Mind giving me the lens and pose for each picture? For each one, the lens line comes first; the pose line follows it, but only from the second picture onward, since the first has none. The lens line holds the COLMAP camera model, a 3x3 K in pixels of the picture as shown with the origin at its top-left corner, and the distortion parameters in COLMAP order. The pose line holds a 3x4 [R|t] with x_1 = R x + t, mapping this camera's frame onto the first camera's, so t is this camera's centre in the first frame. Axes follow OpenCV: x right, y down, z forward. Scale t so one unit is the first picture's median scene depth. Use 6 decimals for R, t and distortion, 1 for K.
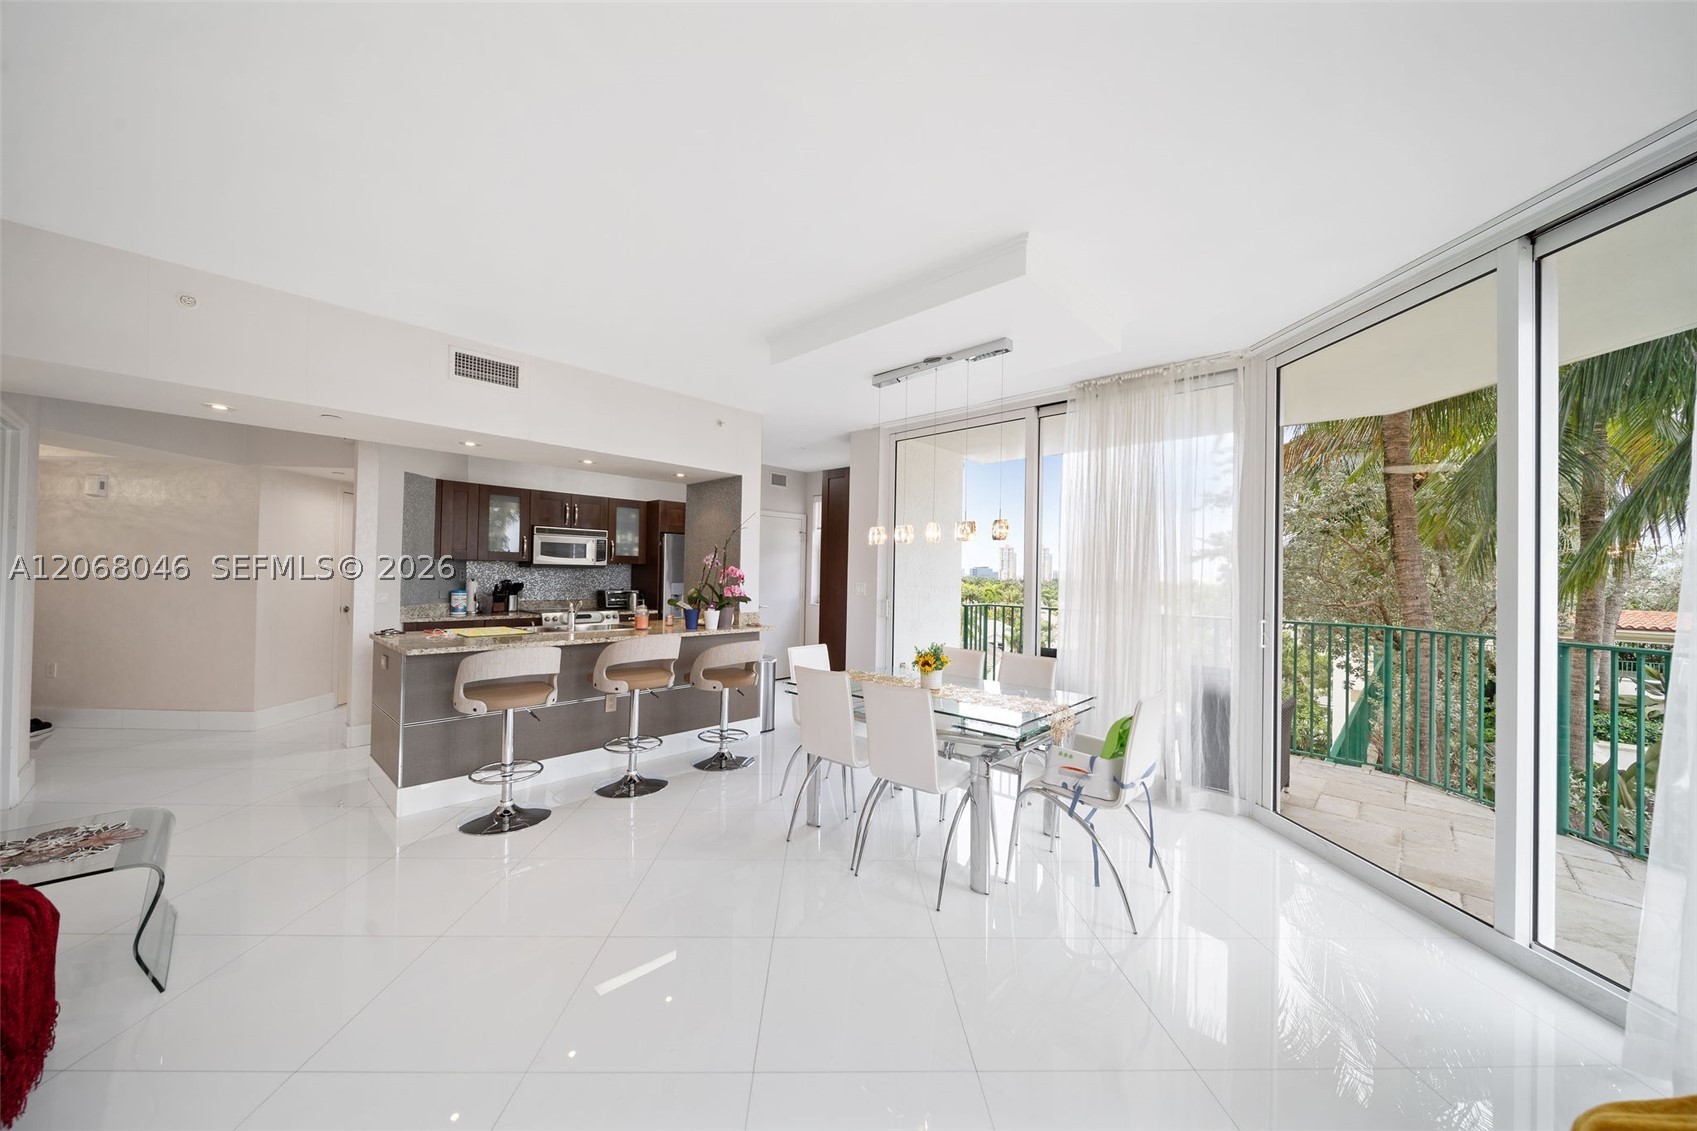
lens RADIAL K [[601.0, 0, 845.4], [0, 601.0, 562.5], [0, 0, 1]] dist [-0.001802, -0.000622]
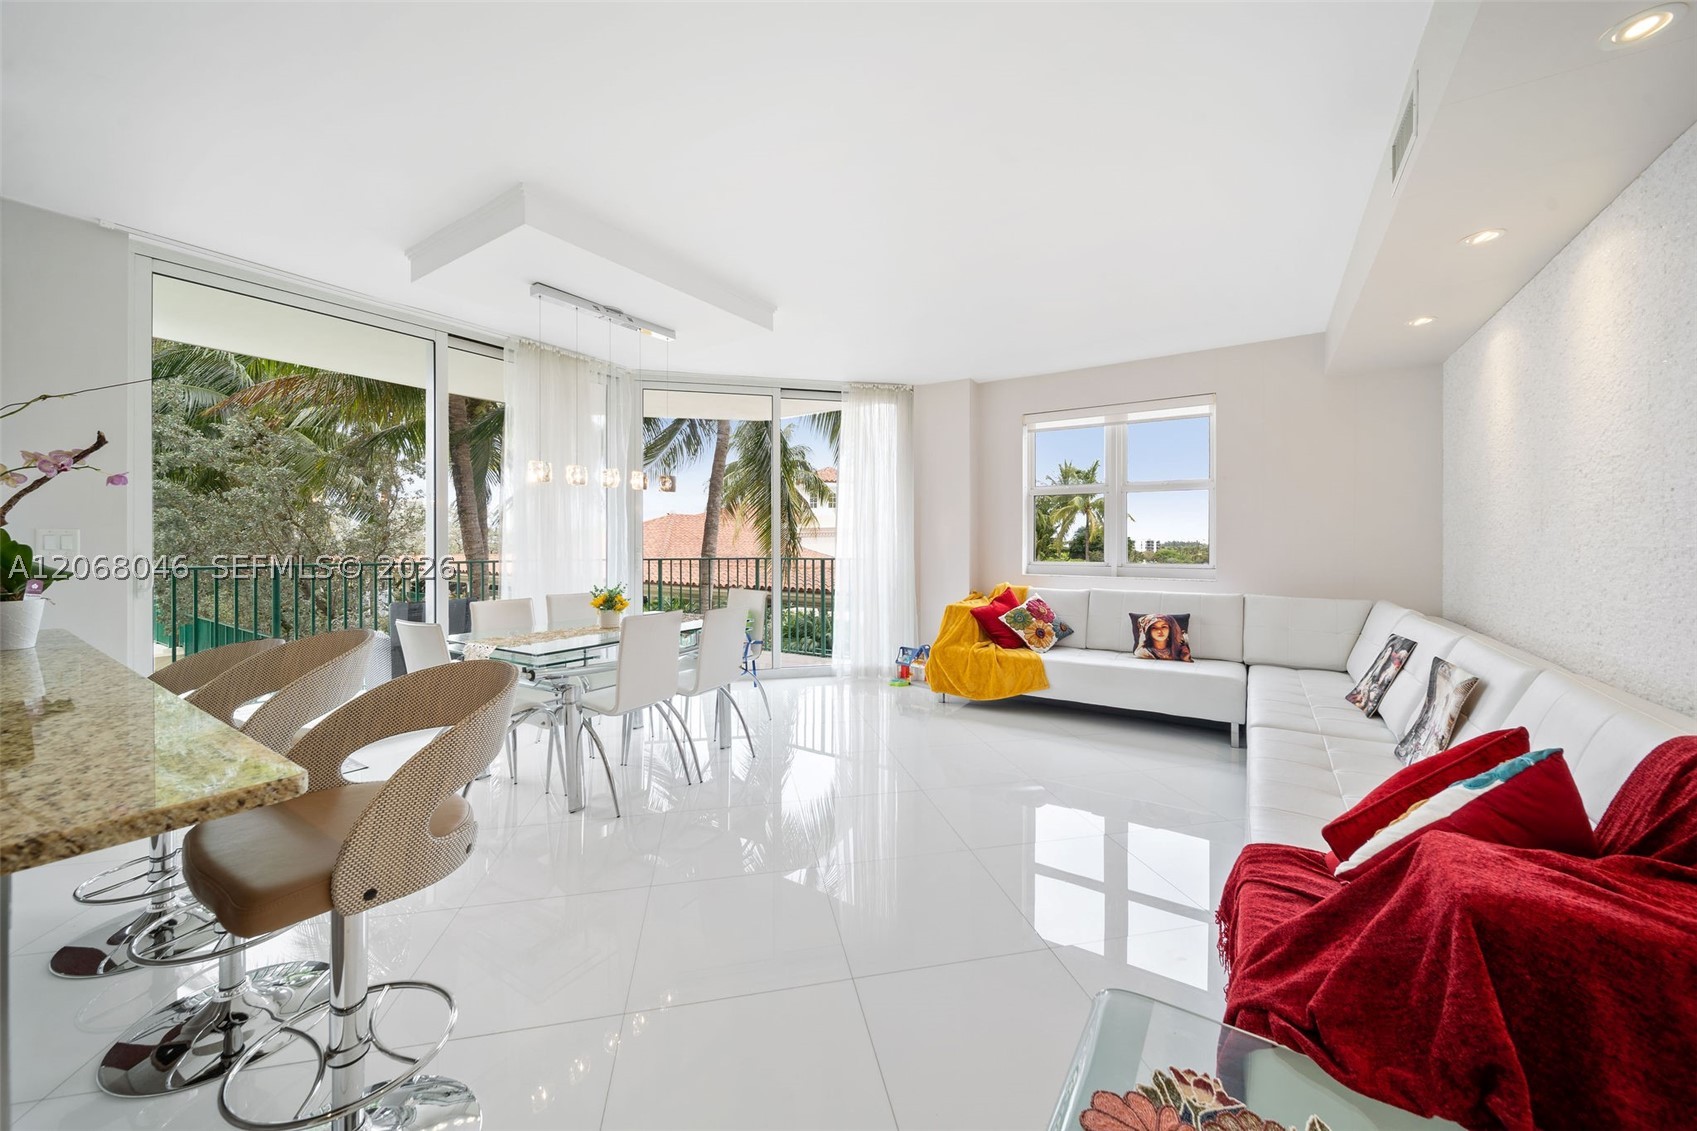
lens RADIAL K [[616.1, 0, 859.7], [0, 616.1, 526.9], [0, 0, 1]] dist [-0.001422, -0.000392]
pose [[-0.178275, 0.010913, 0.983920, -0.992262], [-0.020862, 0.999672, -0.014868, 0.042782], [-0.983760, -0.023177, -0.177988, 0.780799]]
